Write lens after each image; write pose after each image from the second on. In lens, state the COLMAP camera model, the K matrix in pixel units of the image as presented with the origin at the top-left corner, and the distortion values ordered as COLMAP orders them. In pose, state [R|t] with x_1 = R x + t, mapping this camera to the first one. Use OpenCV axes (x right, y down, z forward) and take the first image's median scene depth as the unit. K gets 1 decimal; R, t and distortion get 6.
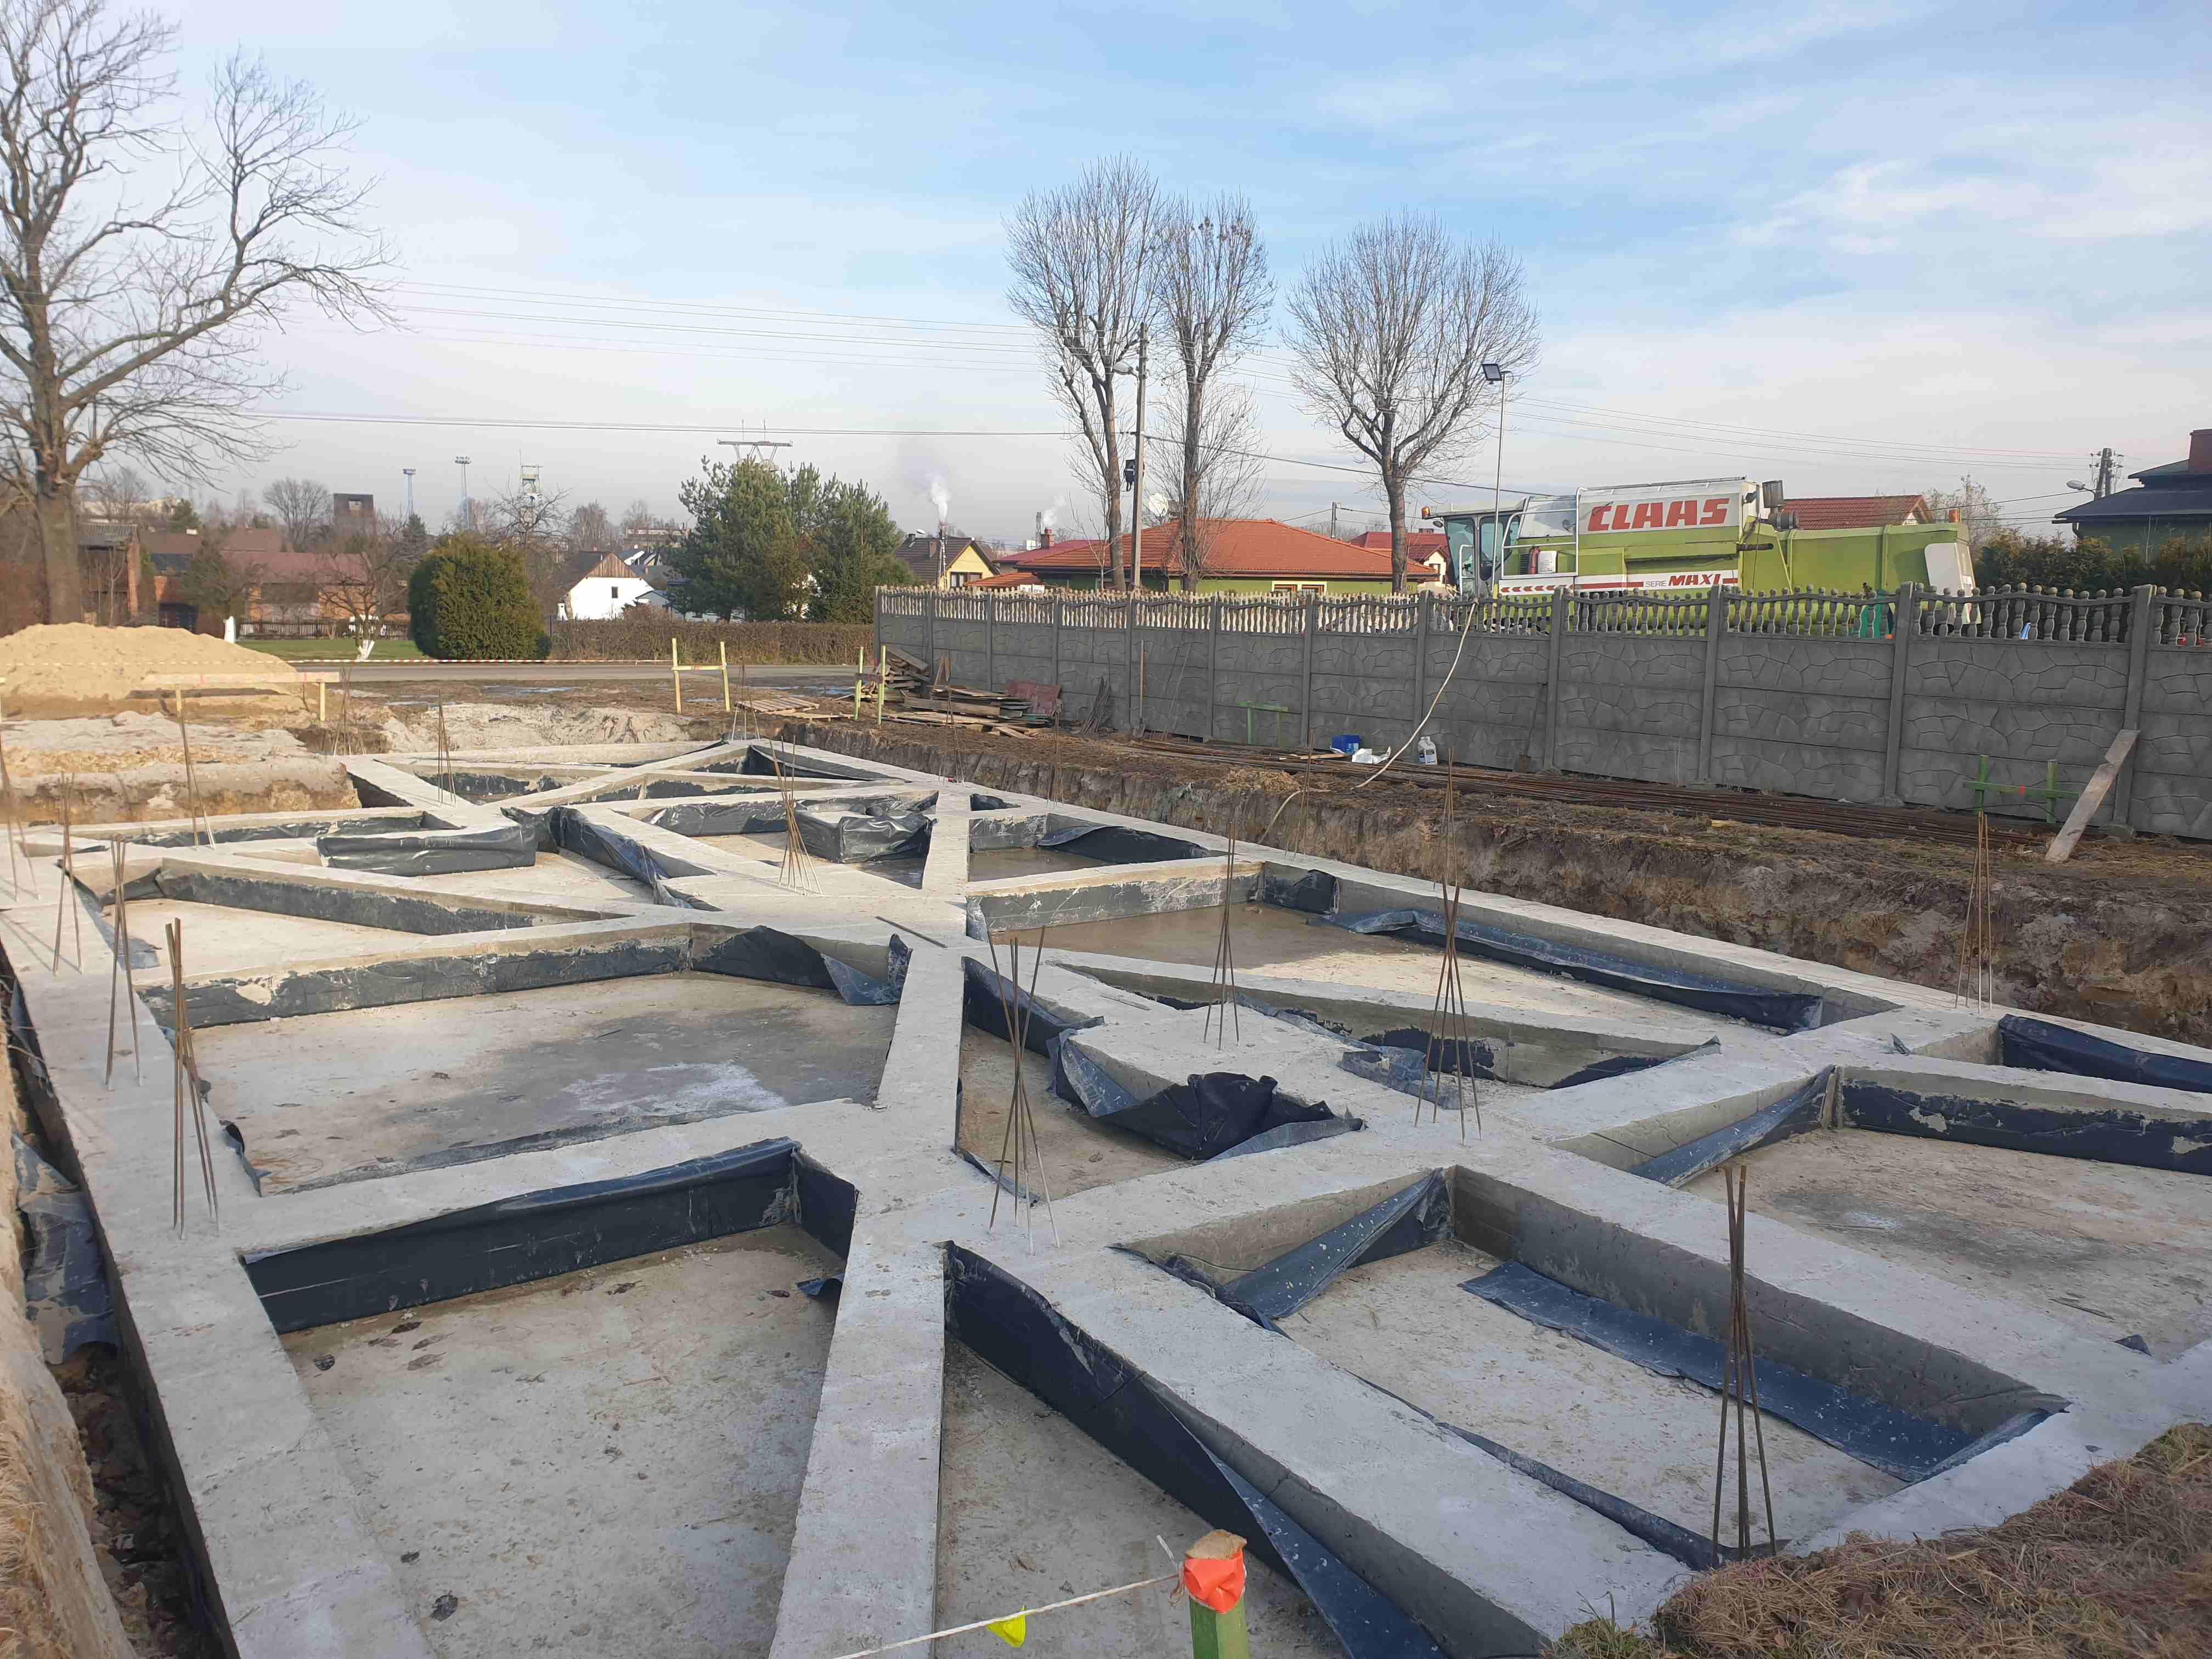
lens RADIAL K [[1727.2, 0, 1112.8], [0, 1727.2, 840.2], [0, 0, 1]] dist [0.006142, 0.004029]
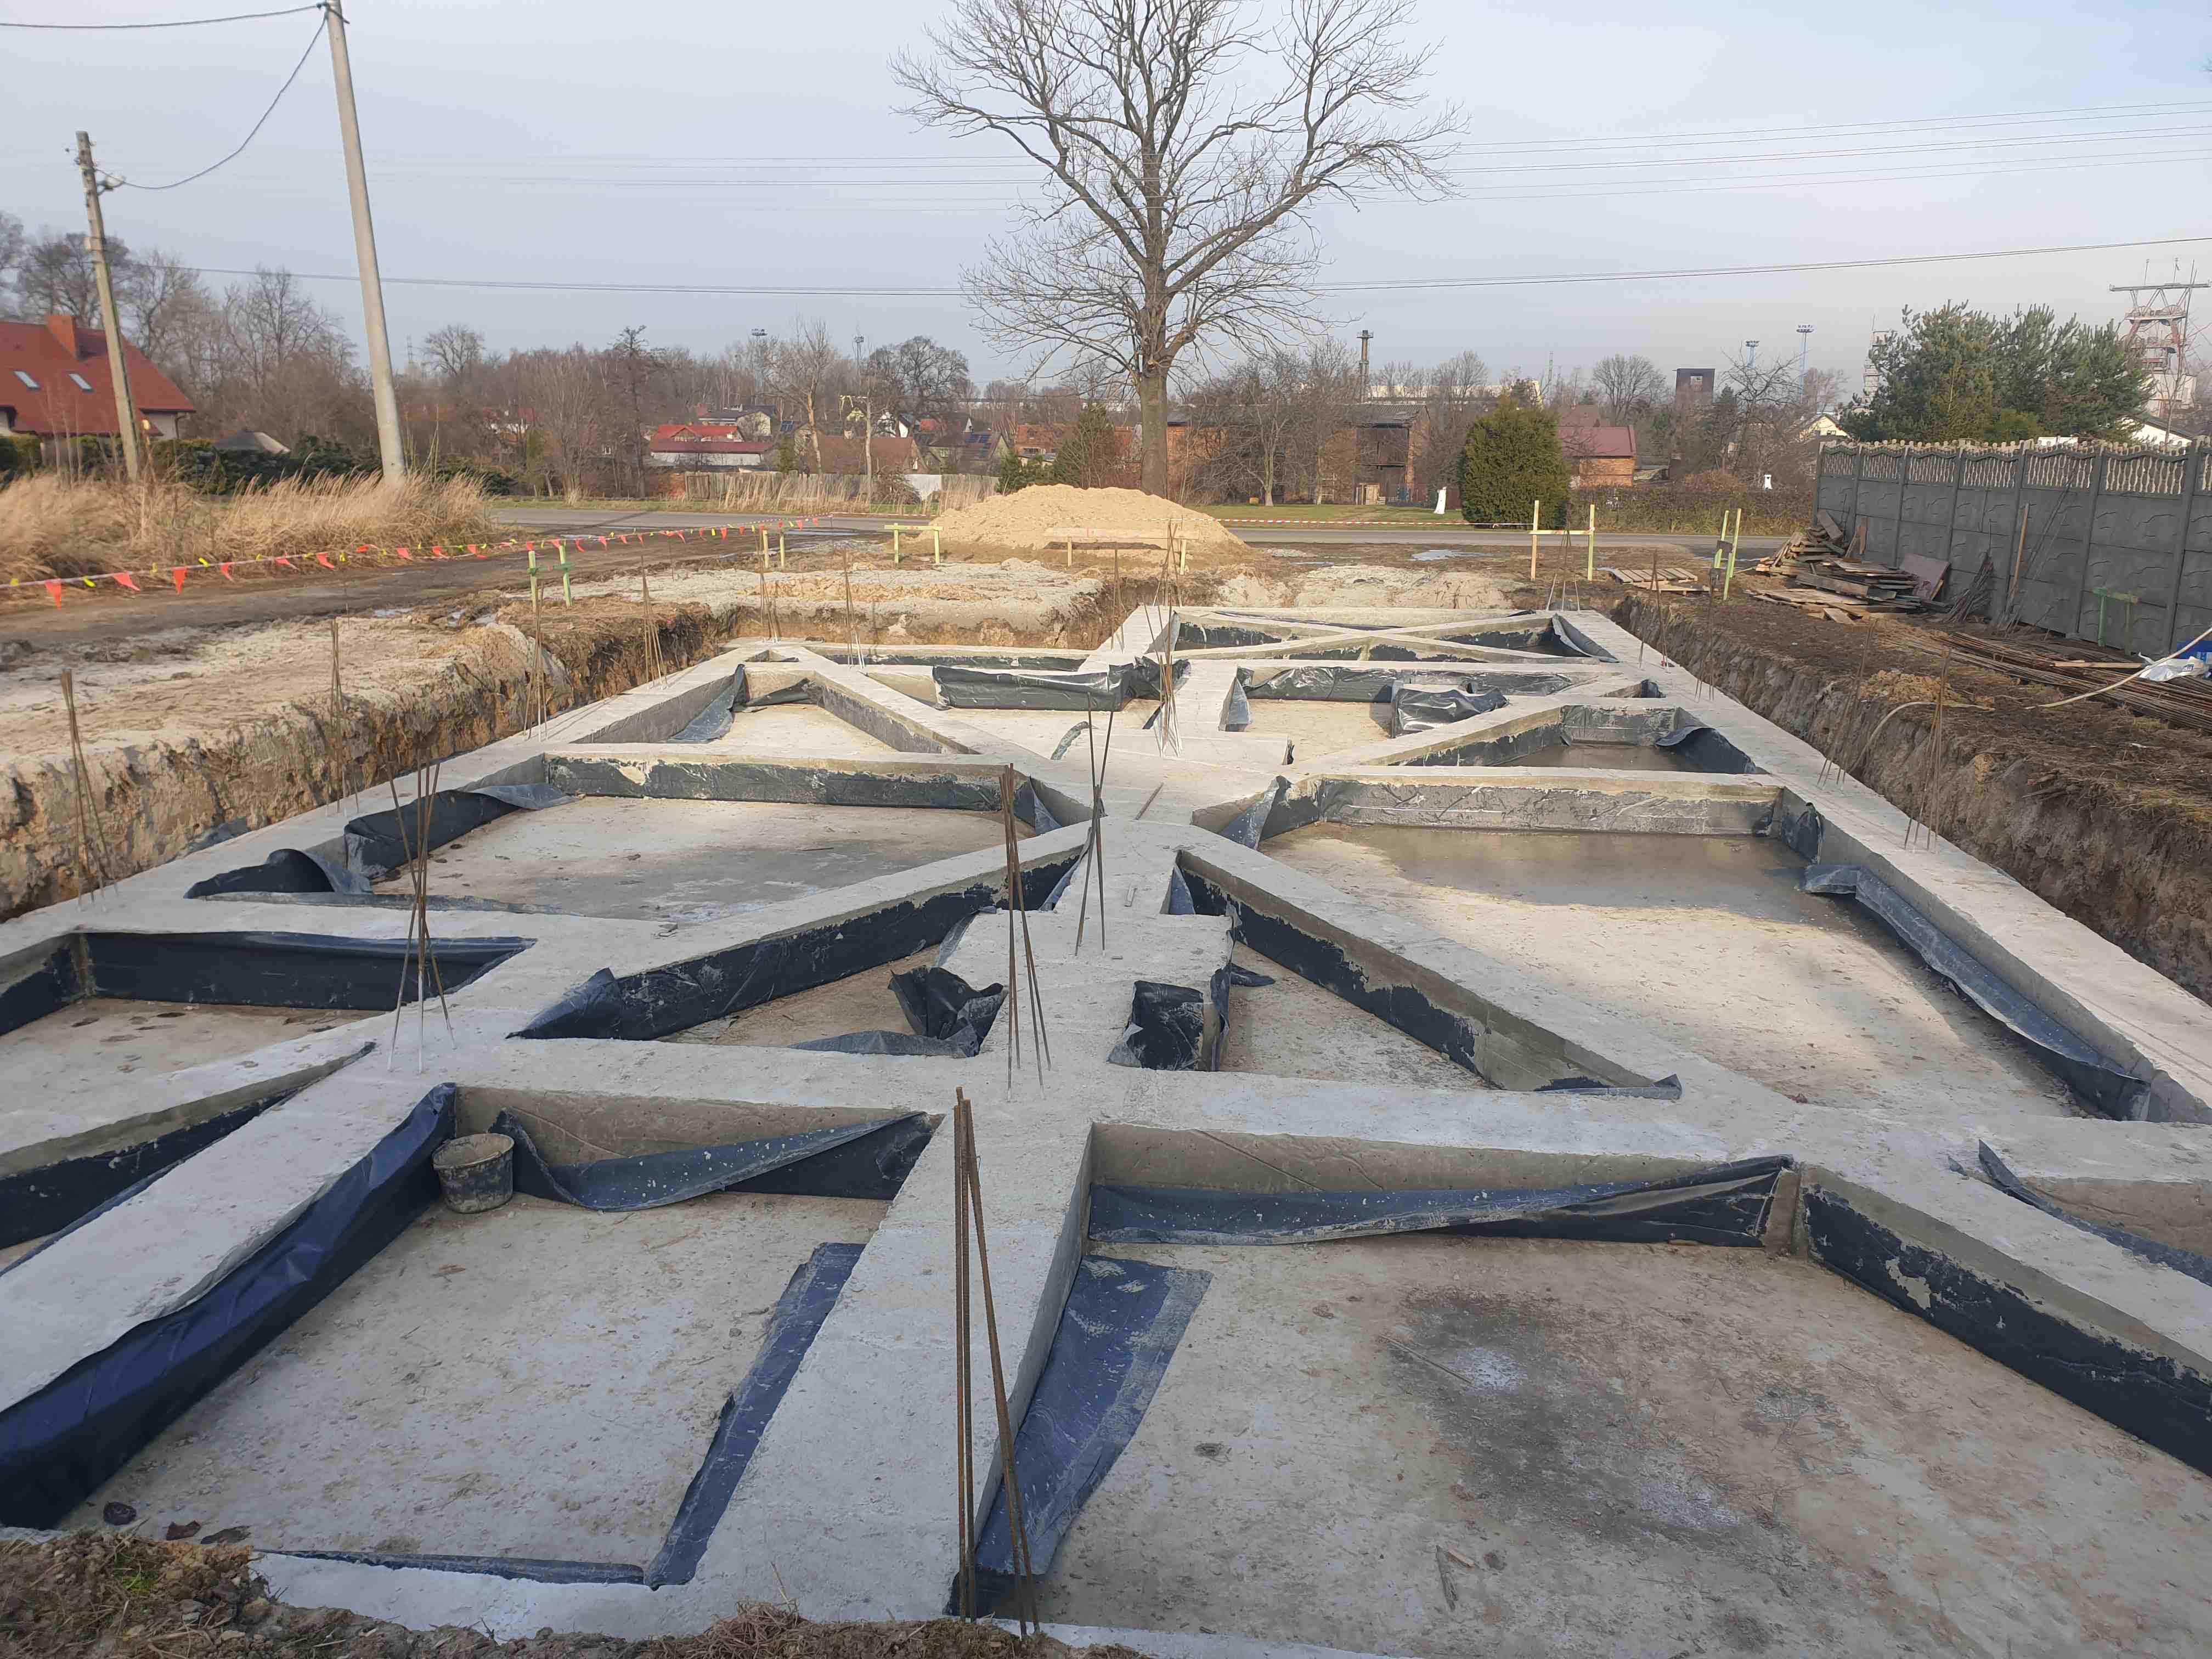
lens RADIAL K [[1738.7, 0, 1096.0], [0, 1738.7, 848.7], [0, 0, 1]] dist [0.010493, -0.000654]
pose [[0.738764, 0.140358, -0.659187, 0.171275], [-0.091790, 0.989914, 0.107907, -0.006858], [0.667684, -0.019211, 0.744197, 0.096252]]
